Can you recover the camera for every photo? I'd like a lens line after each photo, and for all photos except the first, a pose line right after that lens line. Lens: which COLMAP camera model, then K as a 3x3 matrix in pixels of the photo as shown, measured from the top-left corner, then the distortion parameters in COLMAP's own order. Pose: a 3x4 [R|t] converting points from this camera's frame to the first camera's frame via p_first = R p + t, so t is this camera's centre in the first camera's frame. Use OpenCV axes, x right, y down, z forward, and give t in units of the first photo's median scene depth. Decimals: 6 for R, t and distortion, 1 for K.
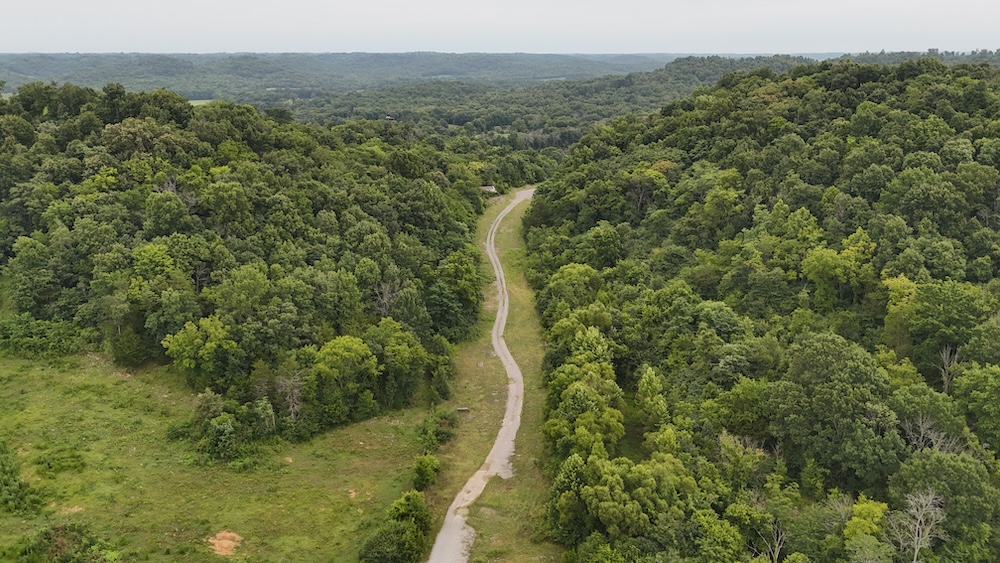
lens RADIAL K [[733.1, 0, 500.0], [0, 733.1, 281.5], [0, 0, 1]] dist [0.061317, -0.051426]
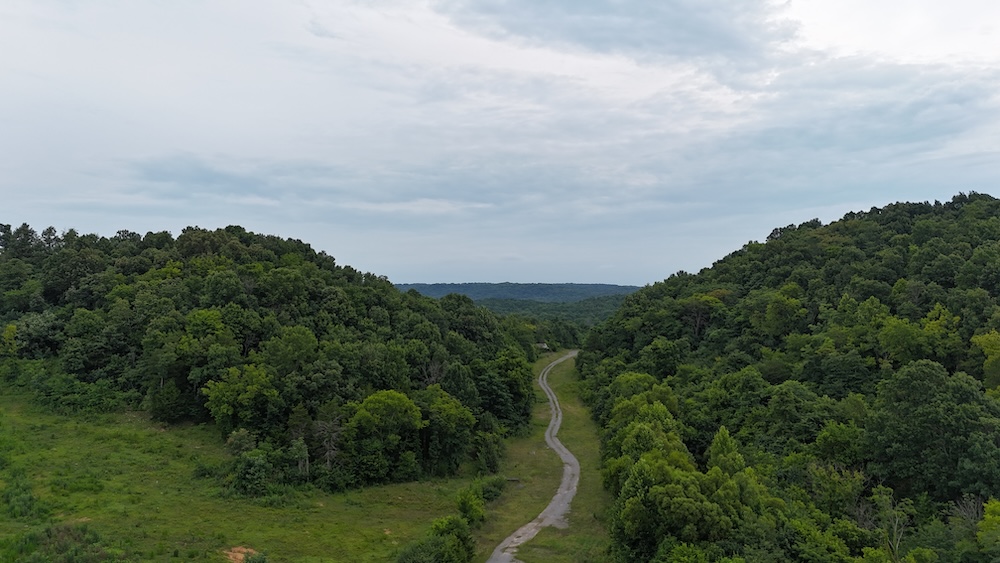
lens RADIAL K [[733.1, 0, 500.0], [0, 733.1, 281.5], [0, 0, 1]] dist [0.061317, -0.051426]
pose [[0.997538, -0.004116, -0.070014, -0.001994], [-0.017428, 0.952414, -0.304309, 0.225120], [0.067935, 0.304780, 0.949997, 0.067411]]
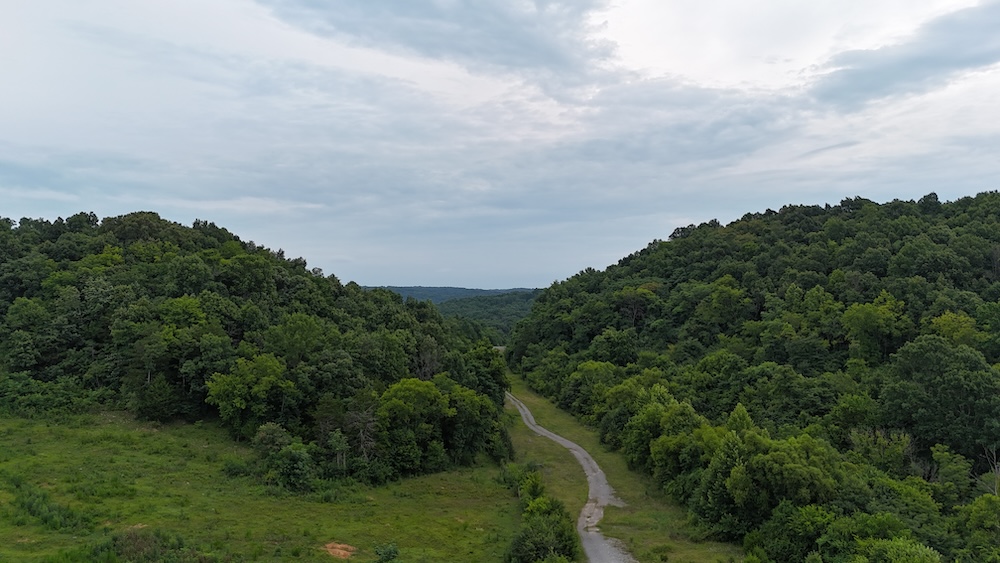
lens RADIAL K [[733.1, 0, 500.0], [0, 733.1, 281.5], [0, 0, 1]] dist [0.061317, -0.051426]
pose [[0.989541, -0.002359, 0.144231, -0.230722], [0.046853, 0.950912, -0.305893, 0.241216], [-0.136429, 0.309452, 0.941077, 0.094680]]
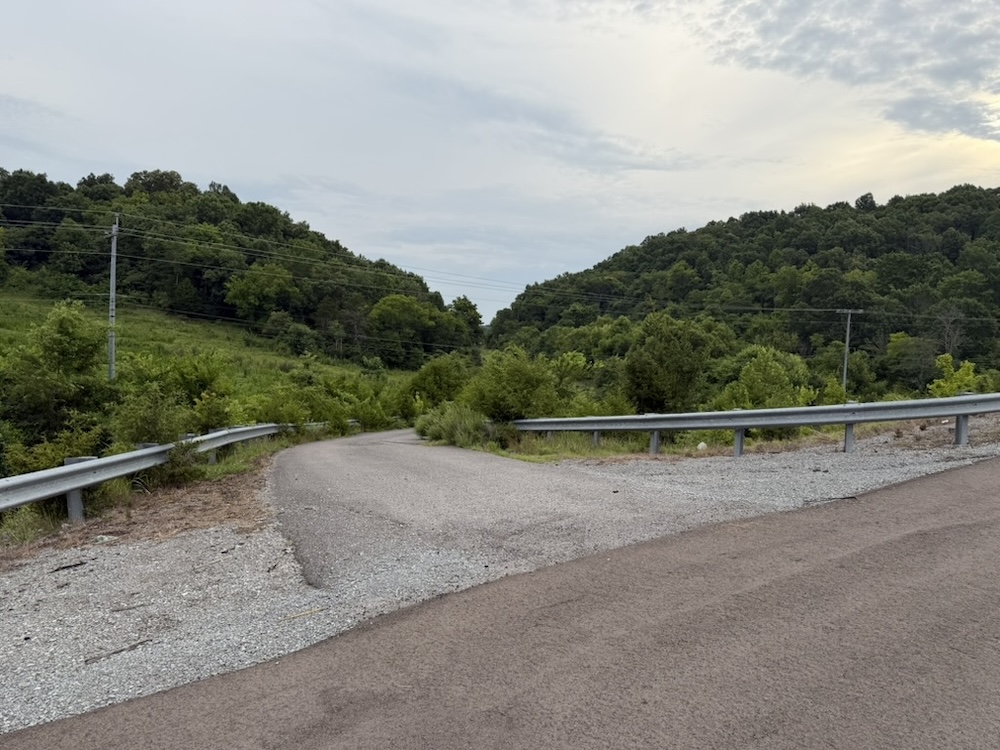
lens RADIAL K [[696.5, 0, 496.6], [0, 696.5, 393.2], [0, 0, 1]] dist [0.095211, -0.158613]
pose [[0.987589, 0.019672, 0.155826, -0.222888], [0.014021, 0.977121, -0.212223, 0.430920], [-0.156435, 0.211774, 0.964717, 0.016937]]
